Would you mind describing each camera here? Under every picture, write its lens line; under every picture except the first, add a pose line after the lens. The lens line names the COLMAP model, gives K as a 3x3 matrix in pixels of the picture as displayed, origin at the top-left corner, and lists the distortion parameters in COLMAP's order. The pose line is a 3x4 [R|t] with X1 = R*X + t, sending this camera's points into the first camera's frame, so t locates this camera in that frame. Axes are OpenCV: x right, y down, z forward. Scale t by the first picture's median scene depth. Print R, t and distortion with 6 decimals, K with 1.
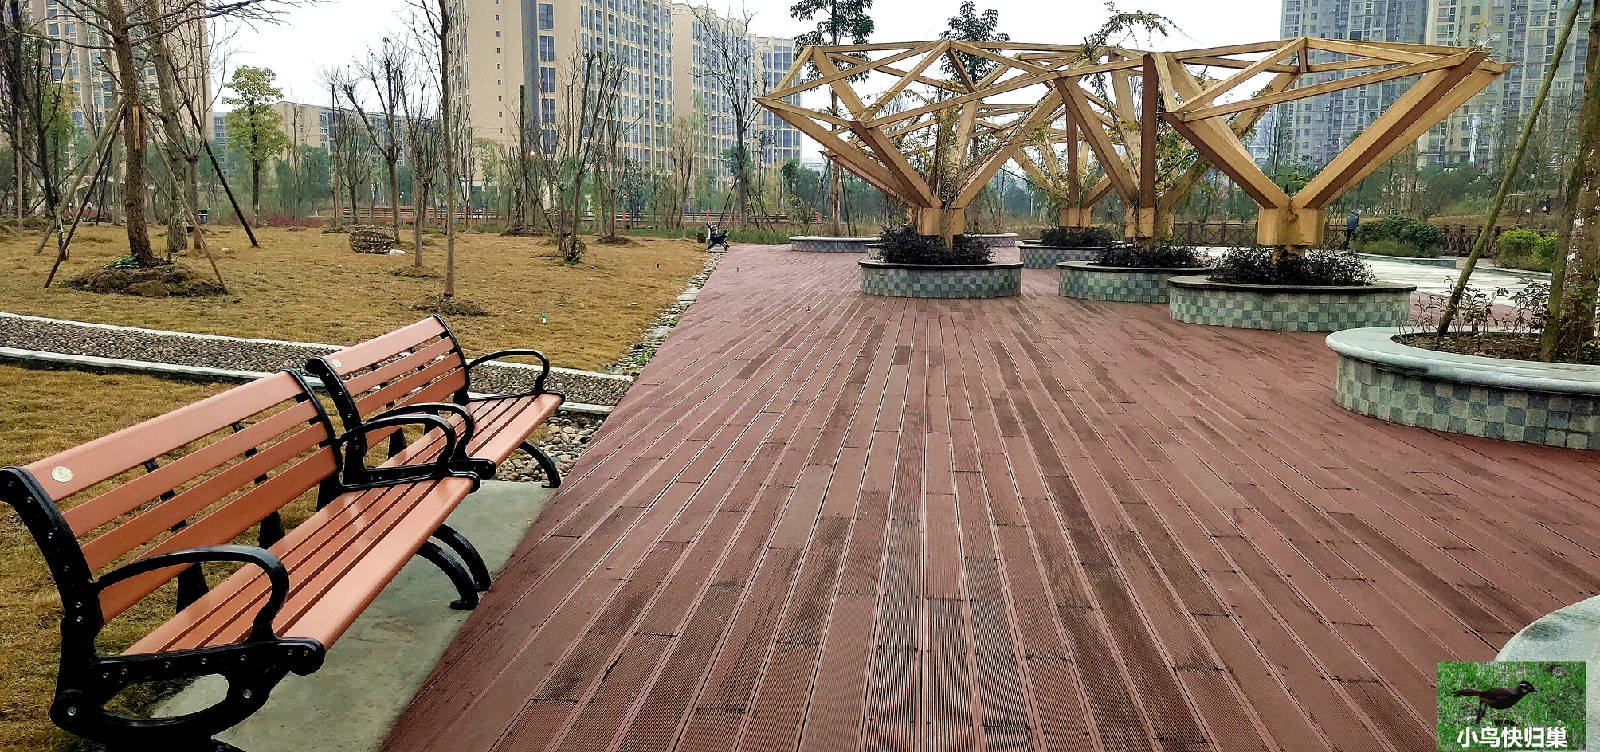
lens RADIAL K [[1258.4, 0, 800.0], [0, 1258.4, 376.0], [0, 0, 1]] dist [0.008587, 0.006340]
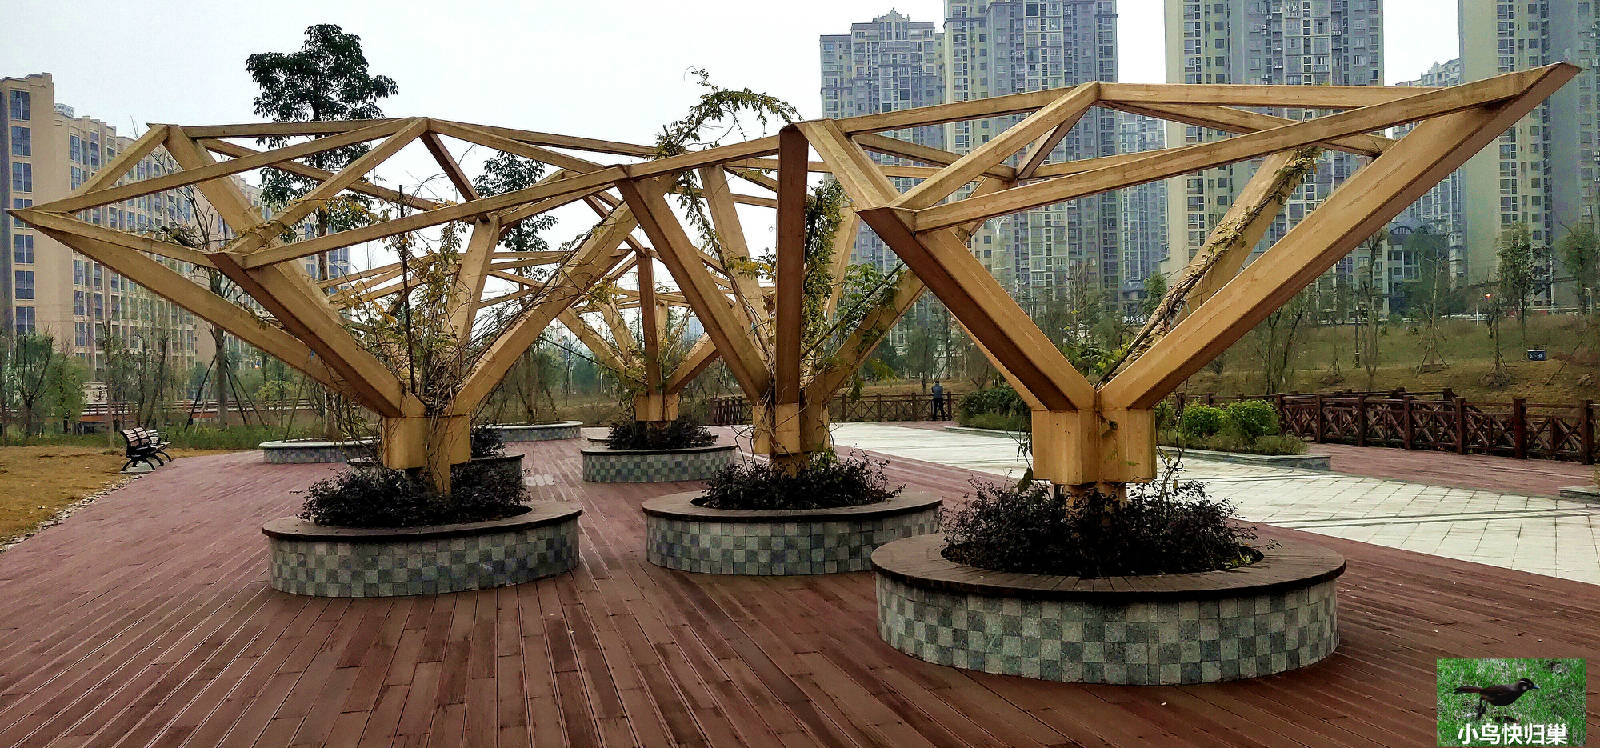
lens RADIAL K [[1311.7, 0, 800.0], [0, 1311.7, 374.0], [0, 0, 1]] dist [-0.004848, -0.000826]
pose [[0.945352, -0.027423, 0.324895, 0.085887], [0.072085, 0.989377, -0.126239, -0.071845], [-0.317982, 0.142761, 0.937287, 0.437613]]
